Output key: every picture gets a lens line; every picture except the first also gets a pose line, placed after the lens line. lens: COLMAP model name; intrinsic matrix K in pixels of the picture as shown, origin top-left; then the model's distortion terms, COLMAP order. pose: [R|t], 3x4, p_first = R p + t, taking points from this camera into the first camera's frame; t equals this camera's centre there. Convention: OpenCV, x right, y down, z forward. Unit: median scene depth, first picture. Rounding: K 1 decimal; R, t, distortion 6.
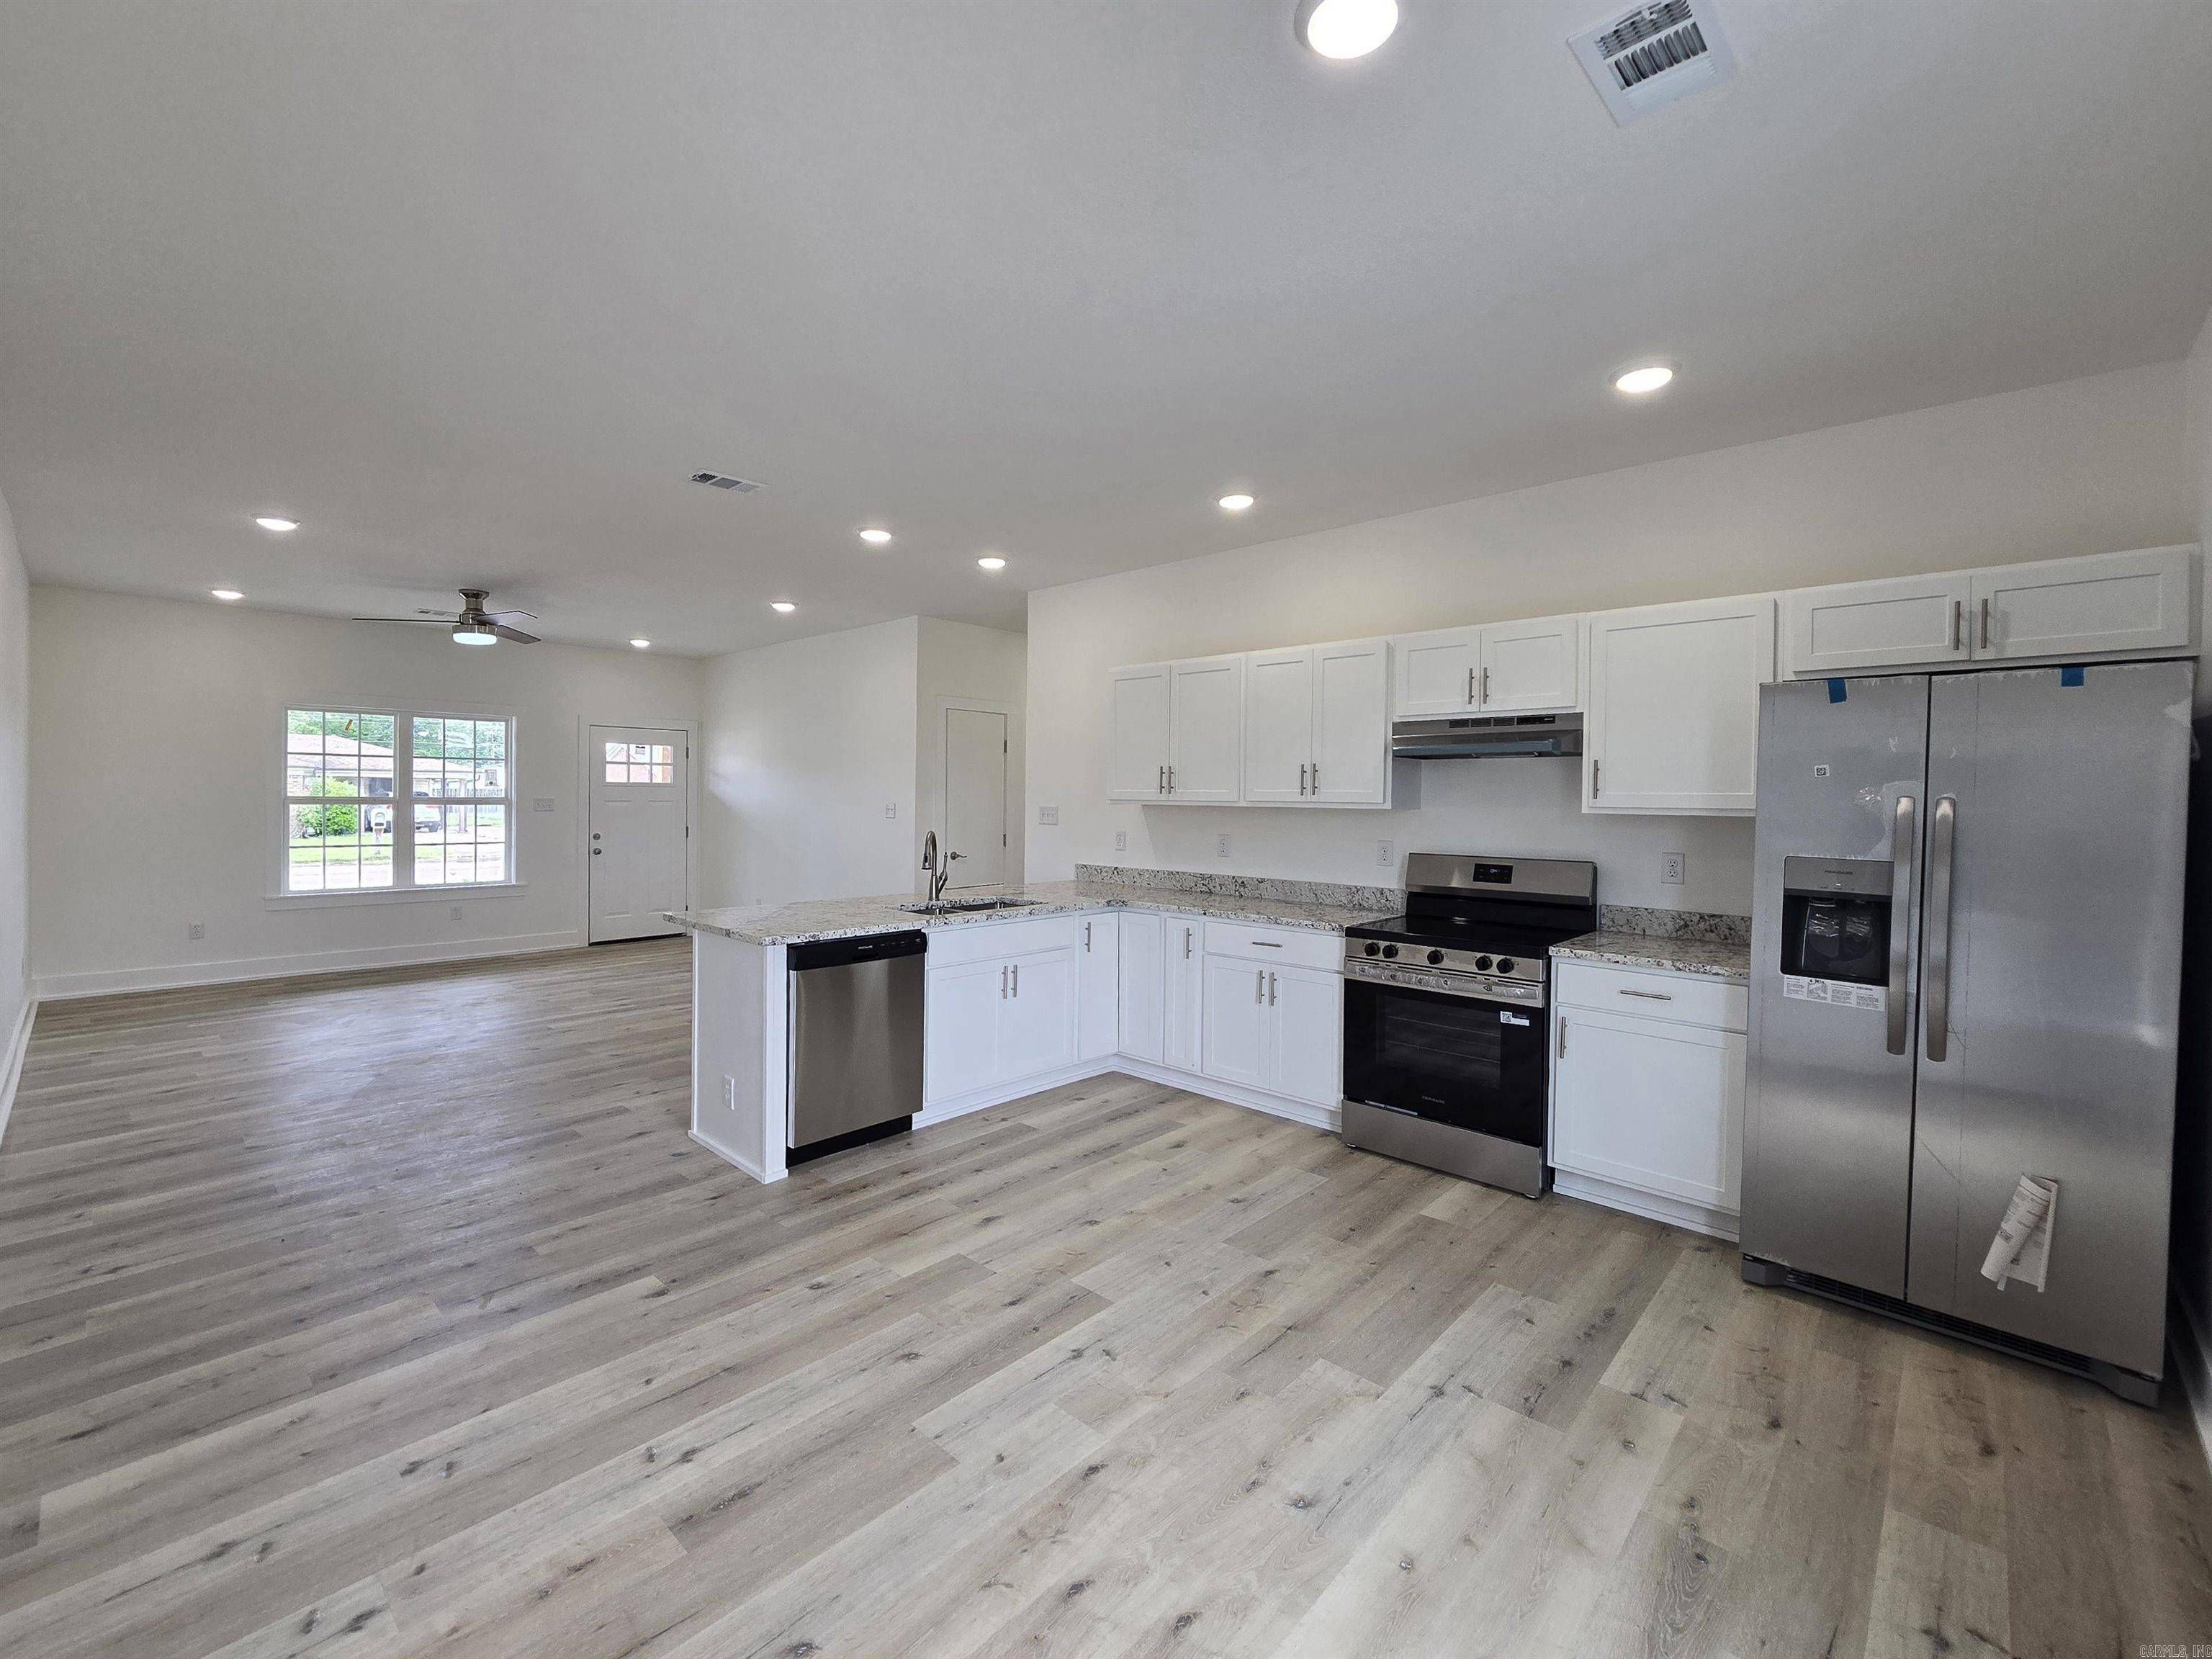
lens RADIAL K [[942.1, 0, 1077.6], [0, 942.1, 811.7], [0, 0, 1]] dist [-0.004259, -0.001042]
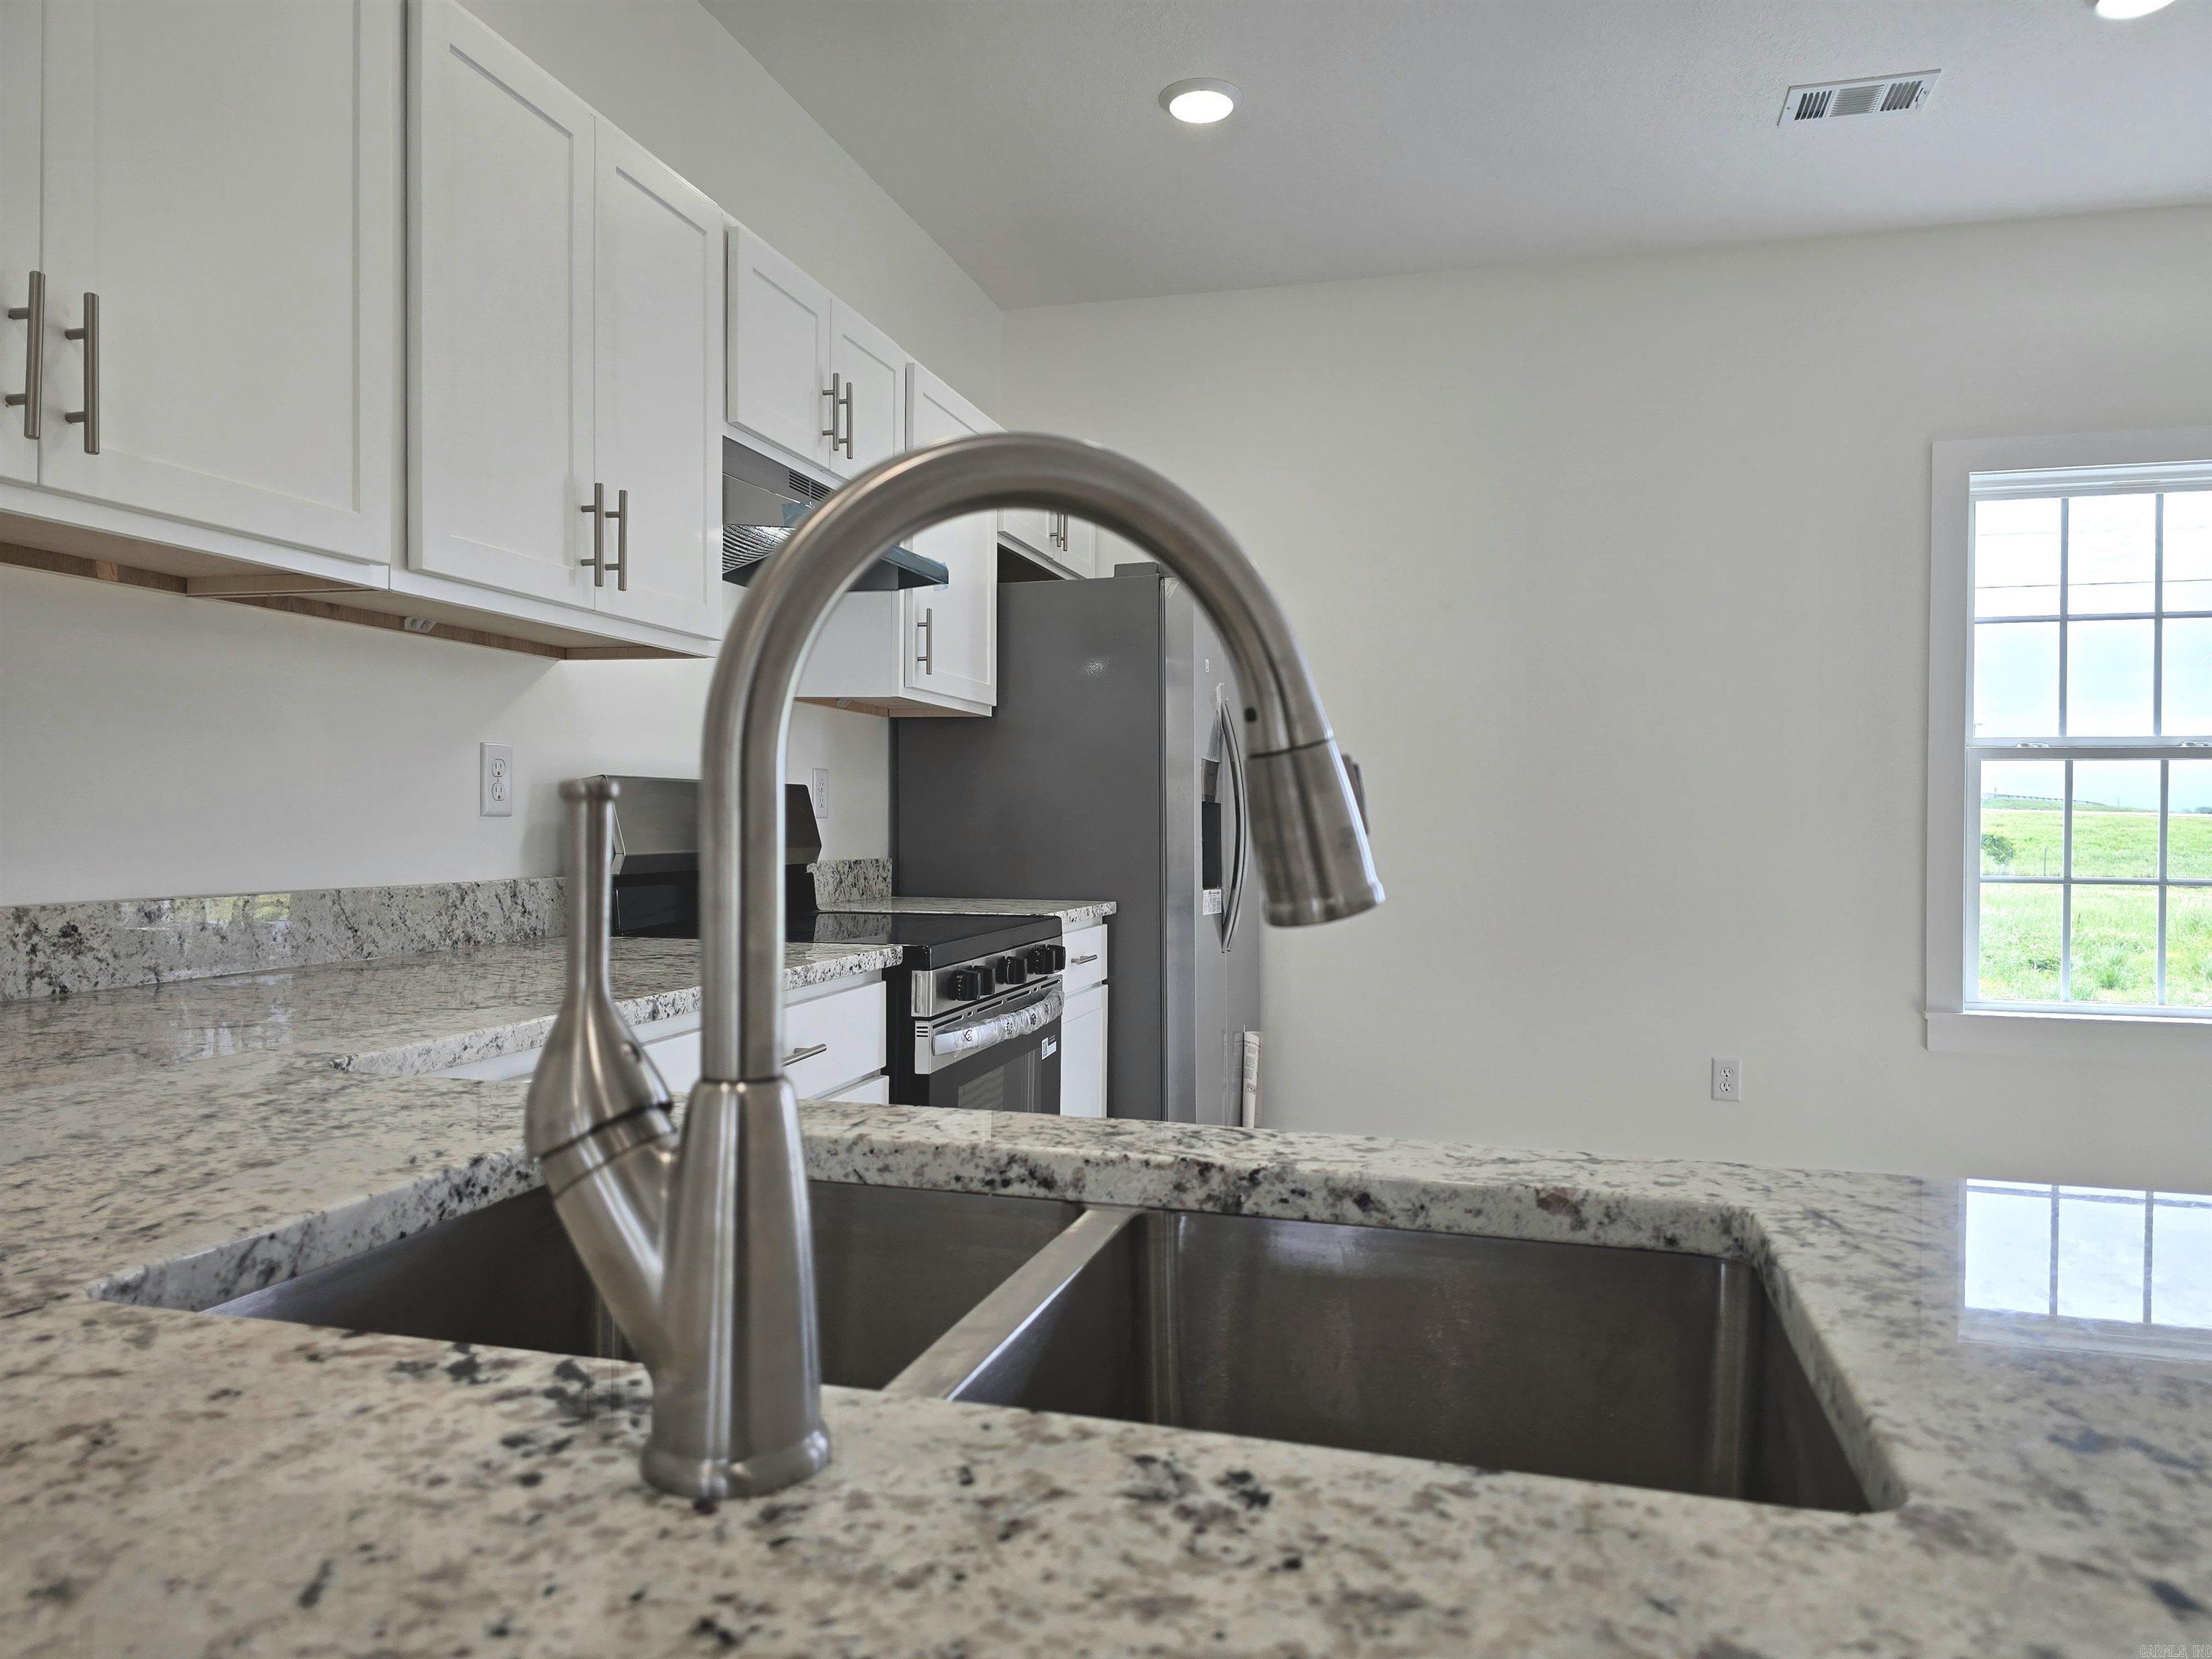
lens RADIAL K [[1480.9, 0, 1116.6], [0, 1480.9, 831.2], [0, 0, 1]] dist [0.047408, -0.049396]
pose [[-0.477714, -0.022644, 0.878223, -0.307811], [-0.000232, 0.999671, 0.025649, 0.056963], [-0.878515, 0.012049, -0.477563, 1.236192]]
